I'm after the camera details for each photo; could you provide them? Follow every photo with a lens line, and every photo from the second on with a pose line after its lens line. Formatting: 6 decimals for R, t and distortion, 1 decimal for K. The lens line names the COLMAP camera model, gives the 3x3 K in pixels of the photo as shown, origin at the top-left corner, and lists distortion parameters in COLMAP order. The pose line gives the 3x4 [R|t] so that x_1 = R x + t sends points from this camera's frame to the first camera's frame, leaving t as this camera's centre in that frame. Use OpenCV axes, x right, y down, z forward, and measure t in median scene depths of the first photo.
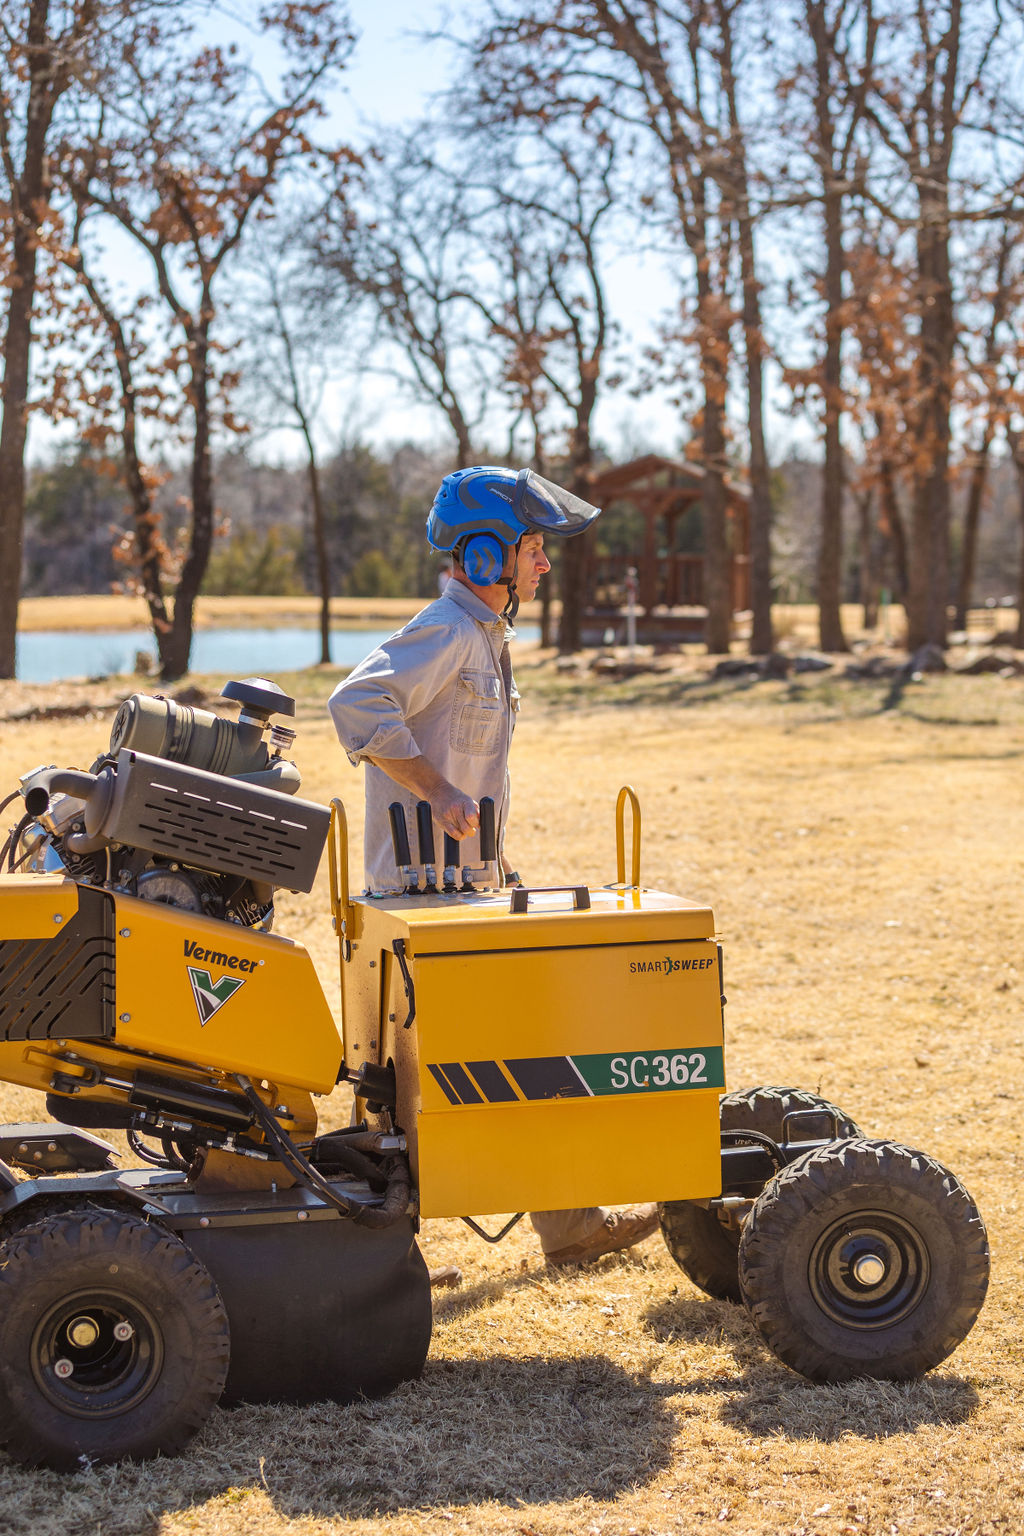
lens RADIAL K [[3094.3, 0, 511.0], [0, 3094.3, 768.7], [0, 0, 1]] dist [-0.307442, 0.000000]
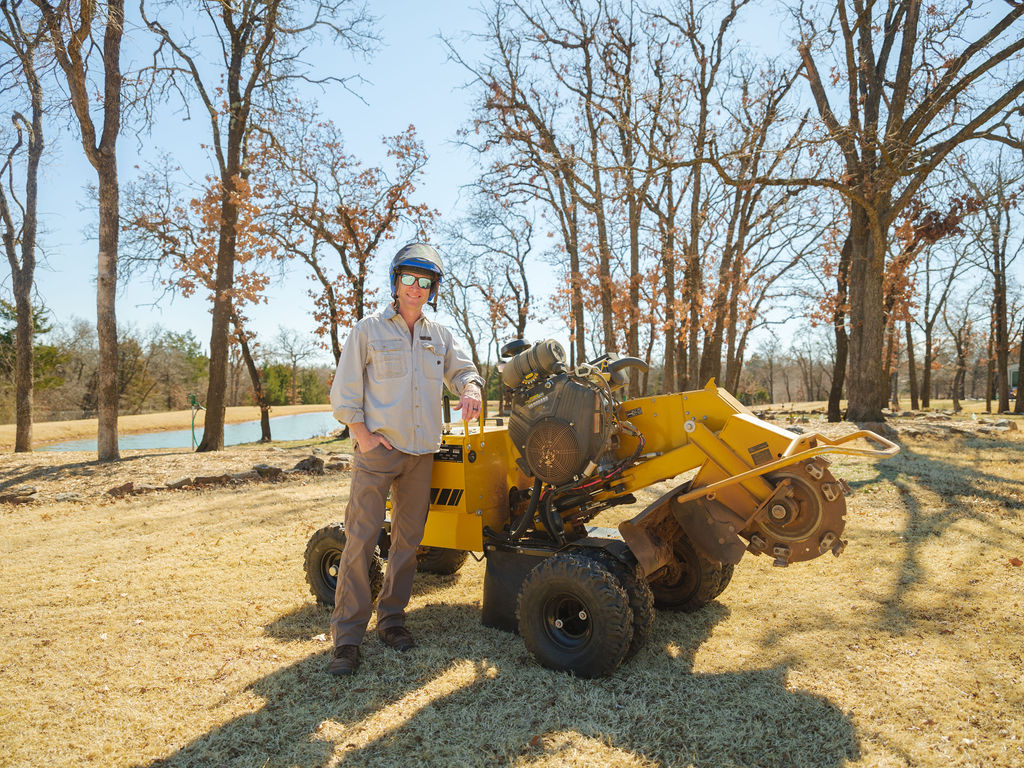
lens RADIAL K [[763.1, 0, 509.0], [0, 763.1, 381.1], [0, 0, 1]] dist [-0.001527, 0.001399]
pose [[0.999453, -0.006235, 0.032478, -0.008630], [0.008775, 0.996862, -0.078668, -0.023804], [-0.031886, 0.078910, 0.996372, 0.408666]]
